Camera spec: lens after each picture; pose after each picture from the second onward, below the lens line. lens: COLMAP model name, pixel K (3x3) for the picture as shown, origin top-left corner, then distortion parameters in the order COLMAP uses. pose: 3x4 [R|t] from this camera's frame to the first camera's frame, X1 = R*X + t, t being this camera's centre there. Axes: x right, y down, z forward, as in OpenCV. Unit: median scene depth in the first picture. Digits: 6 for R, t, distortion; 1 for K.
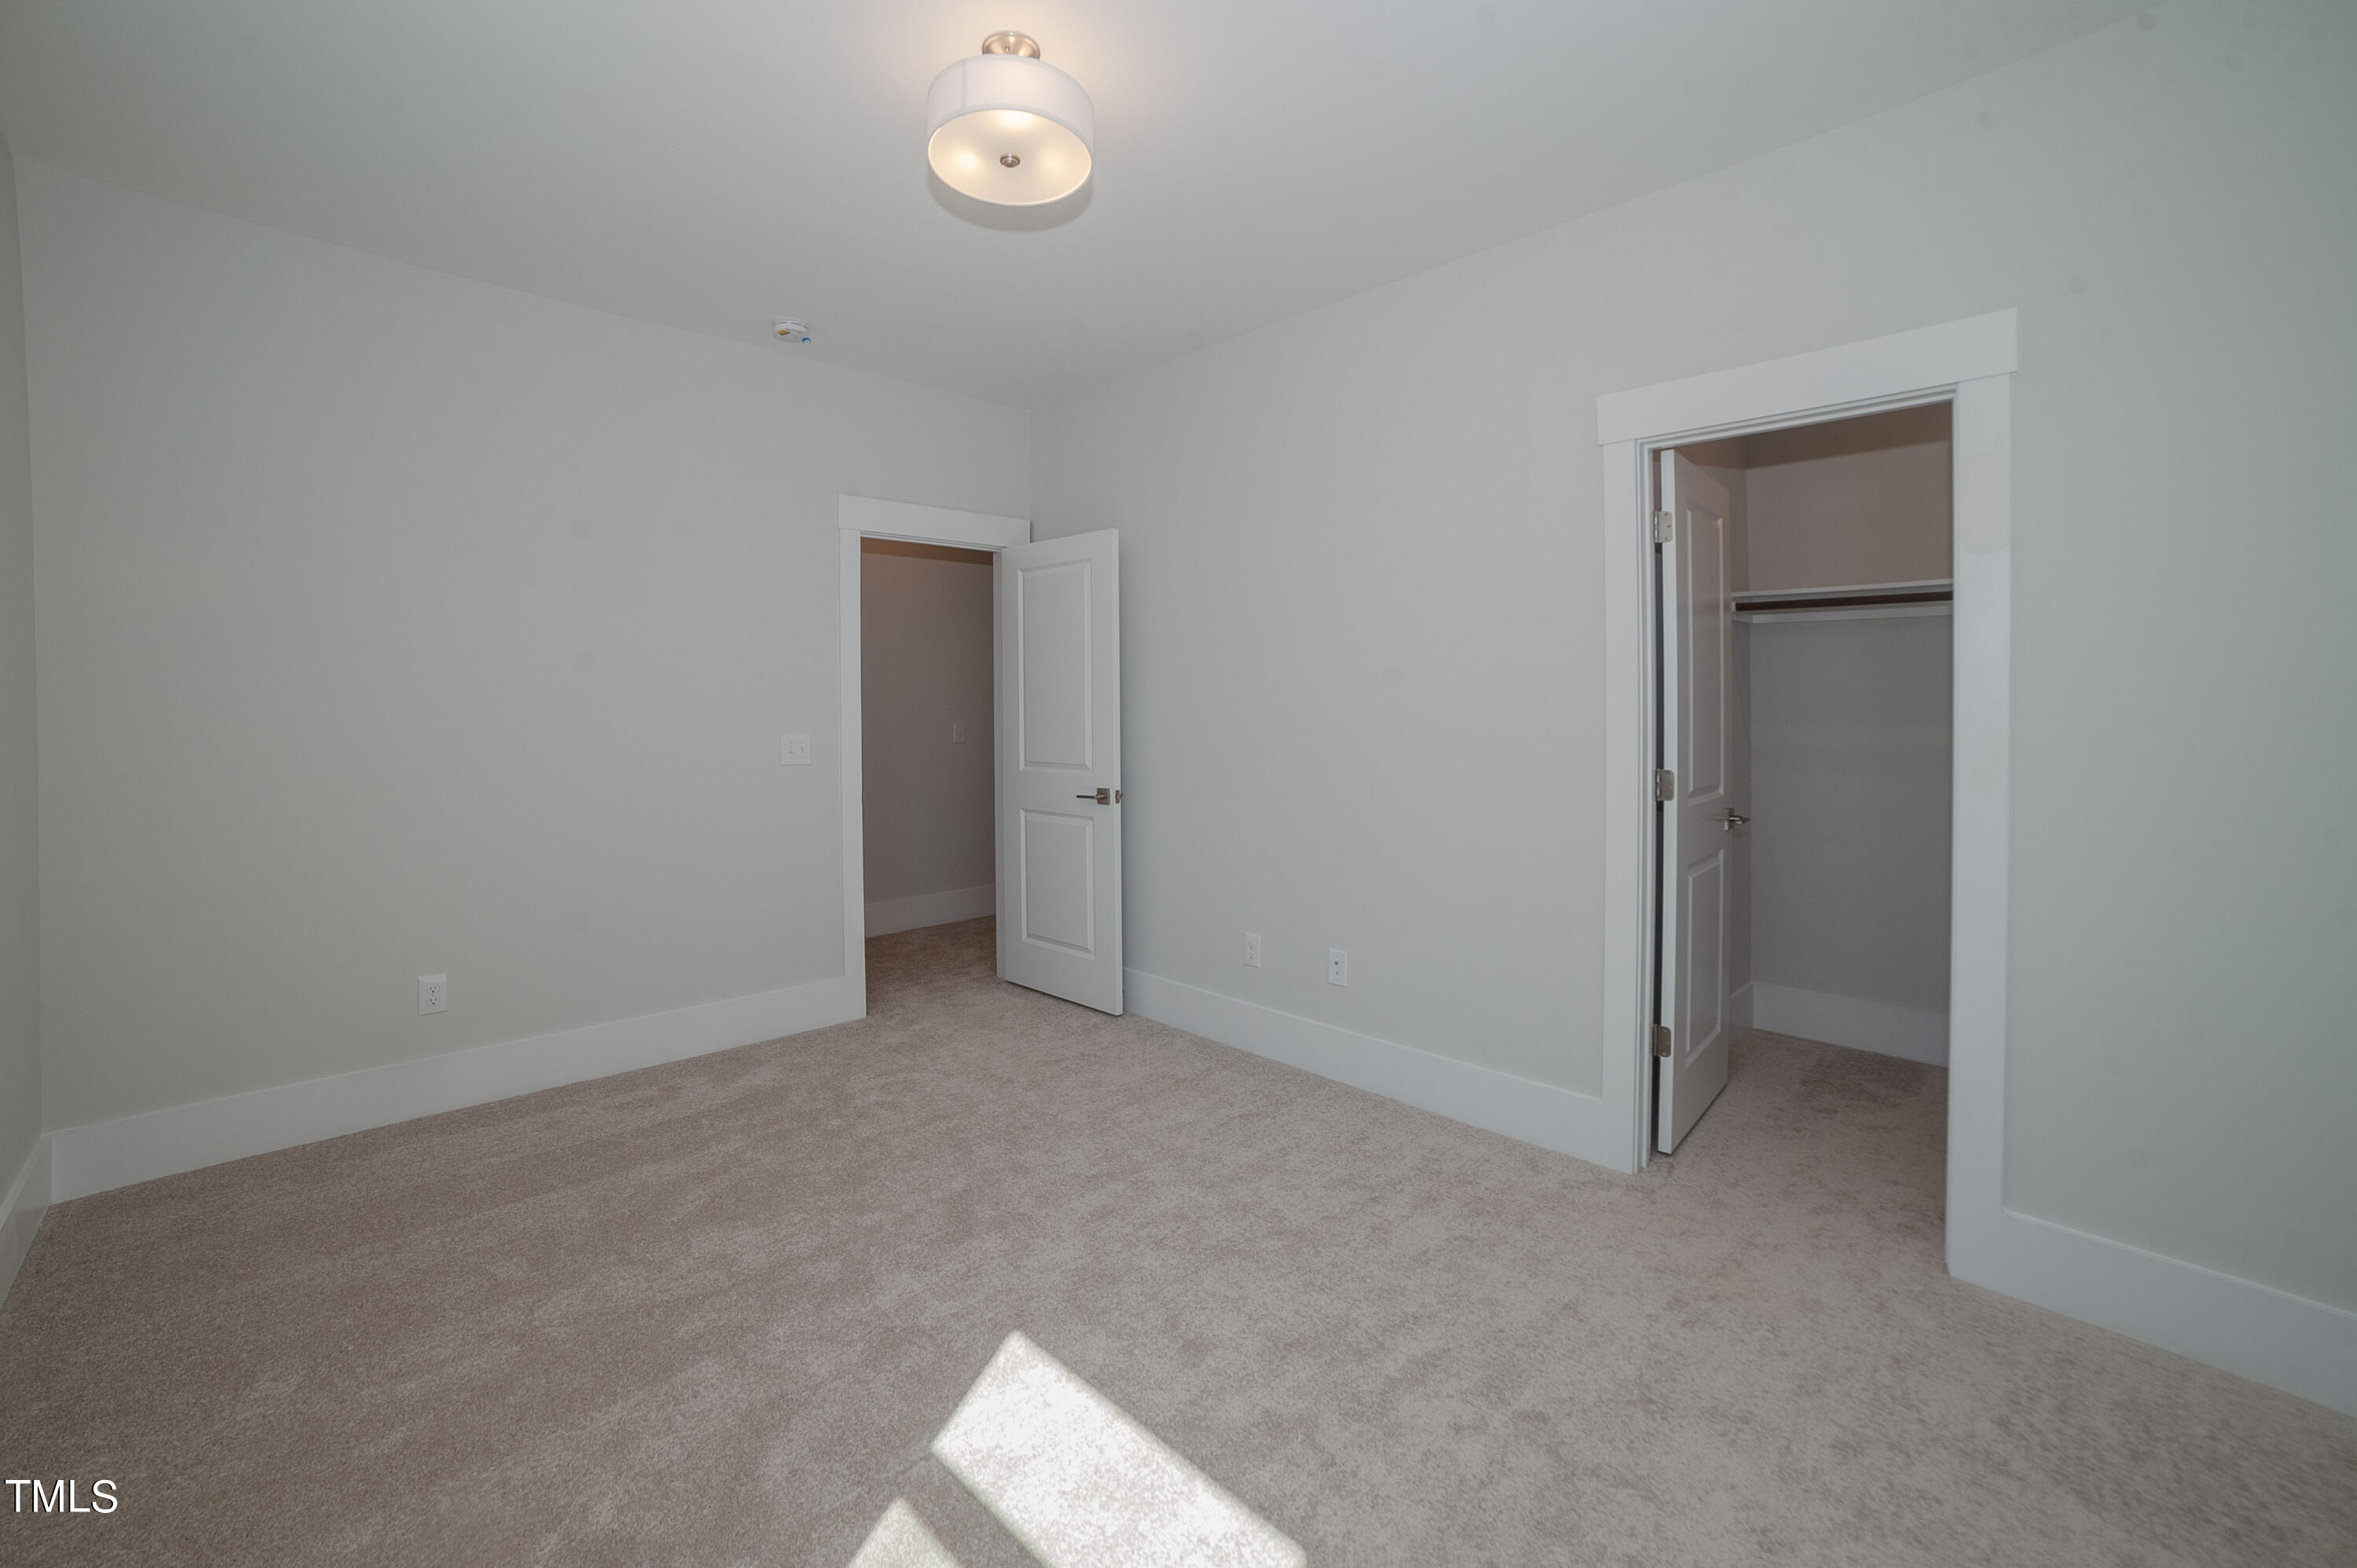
lens RADIAL K [[947.7, 0, 1190.1], [0, 947.7, 725.5], [0, 0, 1]] dist [0.000174, 0.000059]
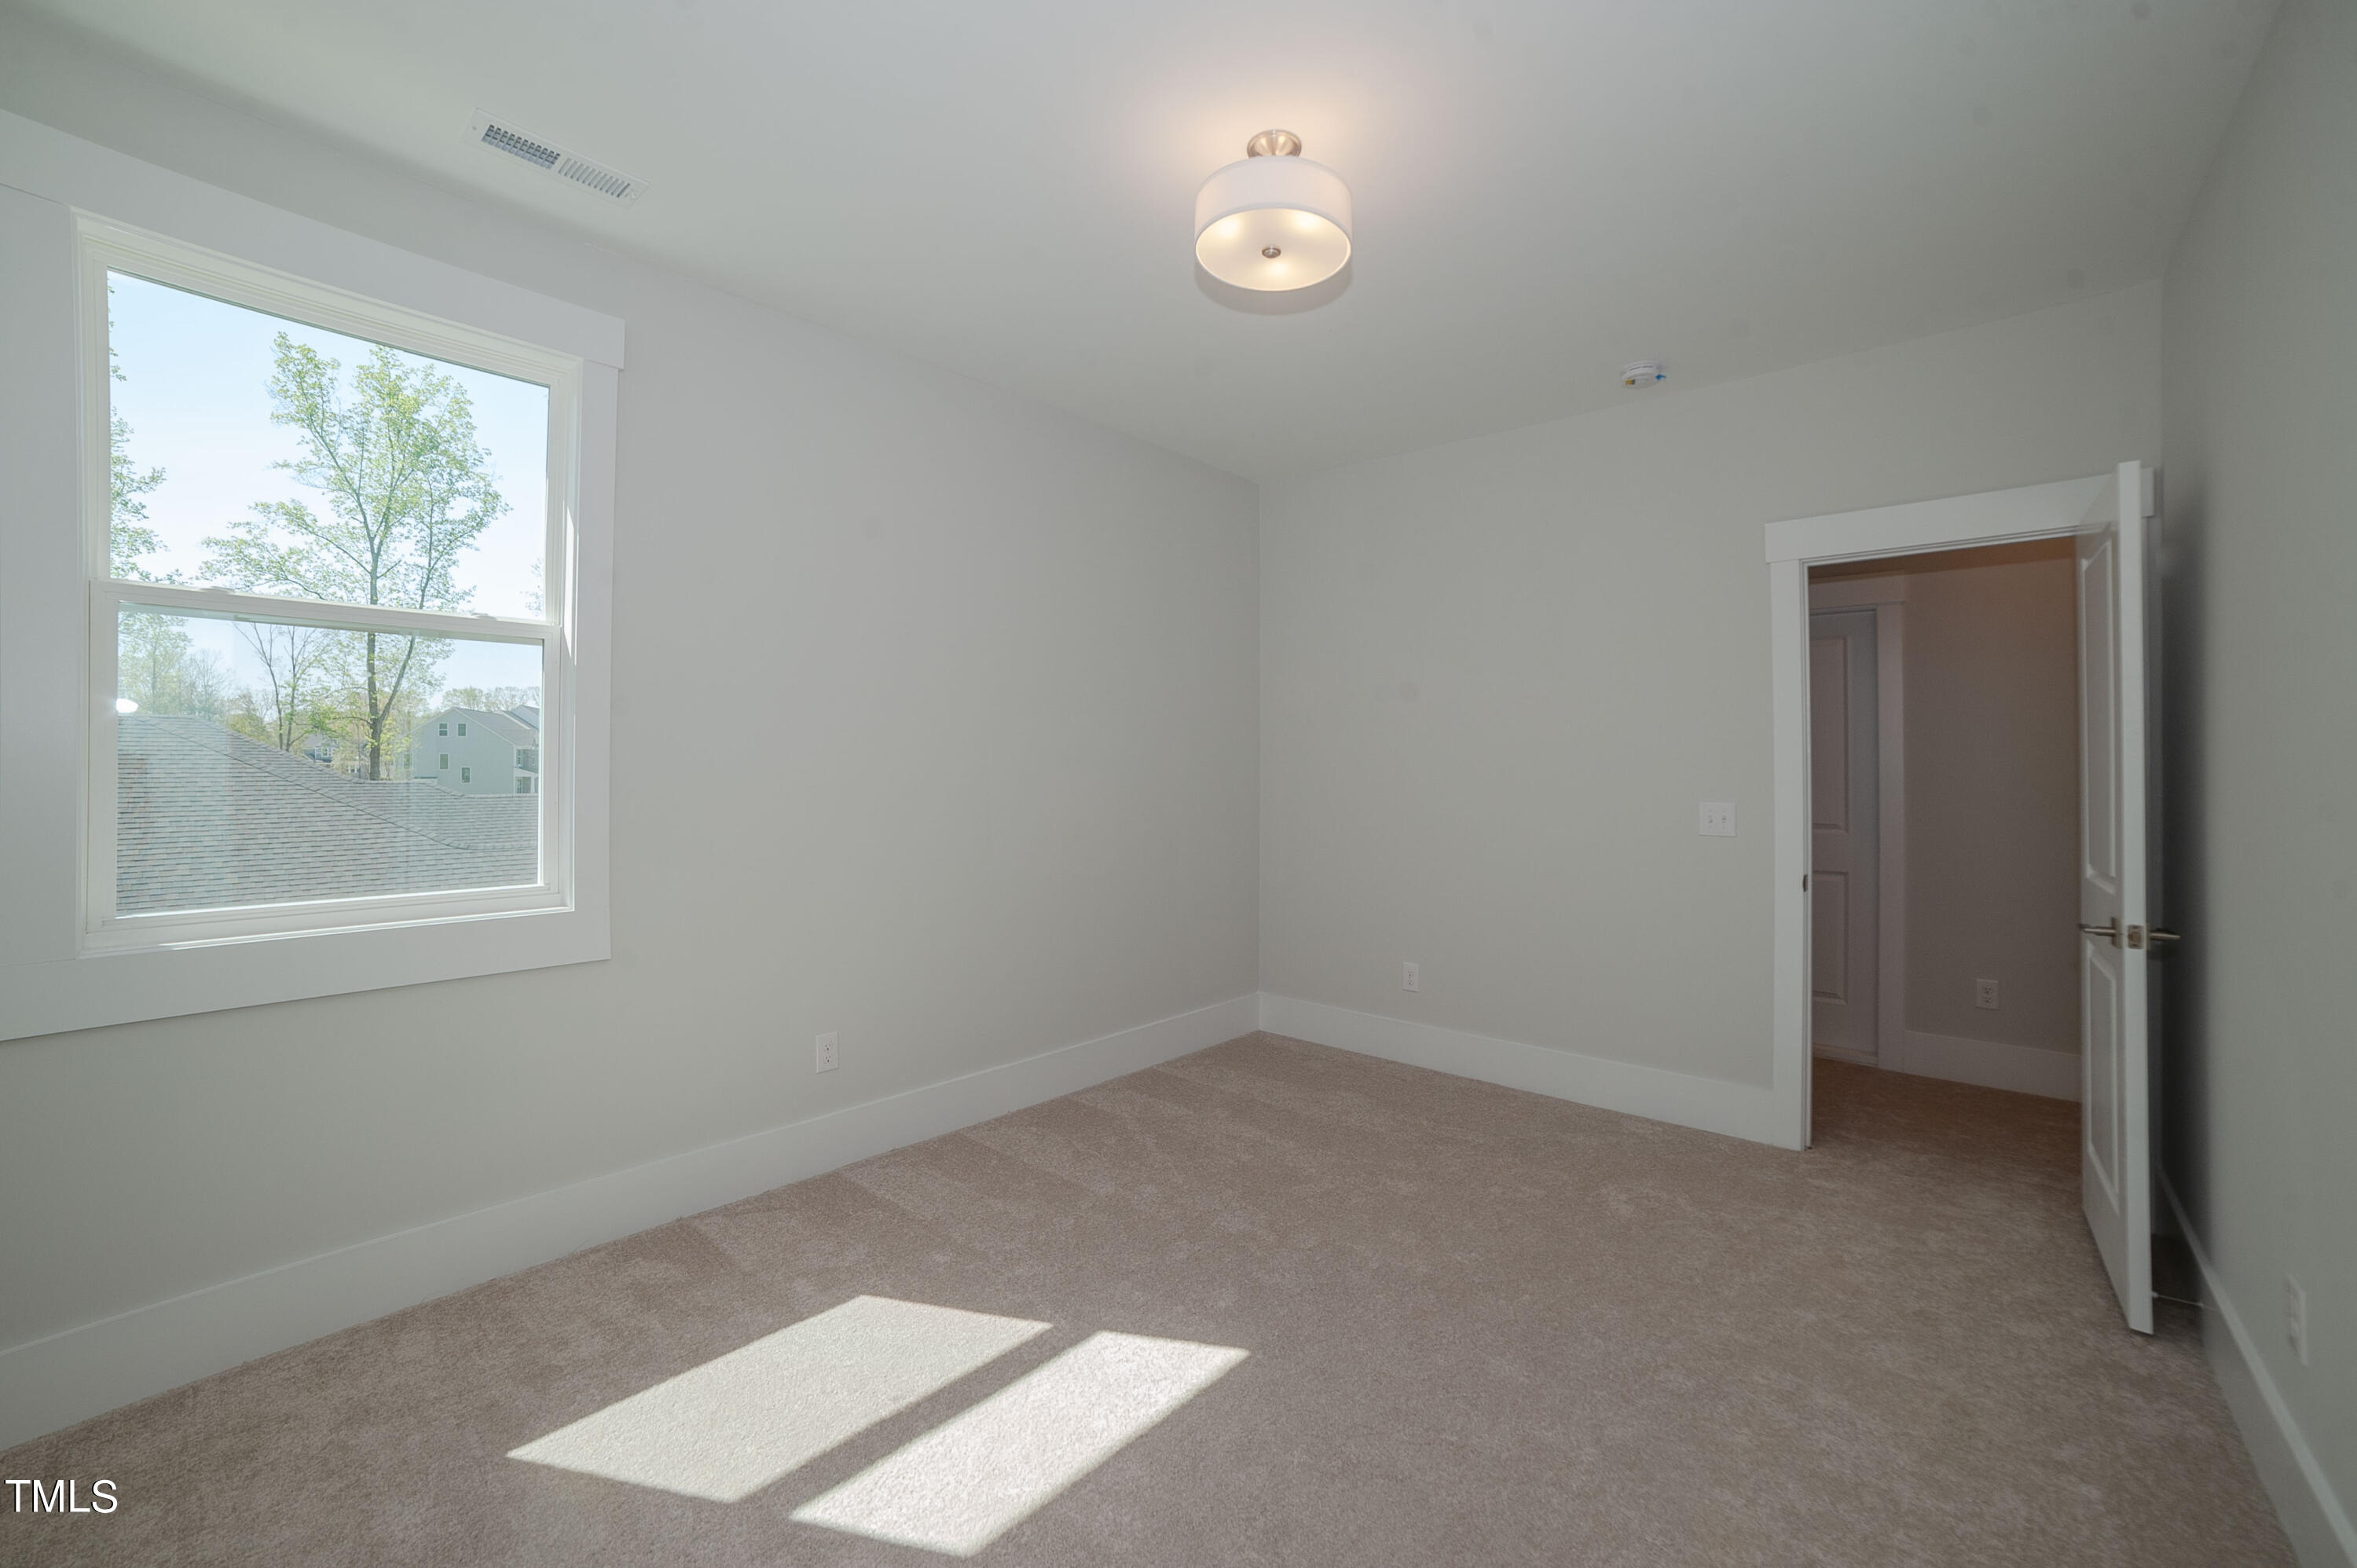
lens RADIAL K [[924.8, 0, 1181.4], [0, 924.8, 769.2], [0, 0, 1]] dist [0.000295, 0.000047]
pose [[0.099704, -0.006309, -0.994997, 0.414825], [-0.016655, 0.999829, -0.008008, -0.006897], [0.994878, 0.017370, 0.099582, 0.393109]]
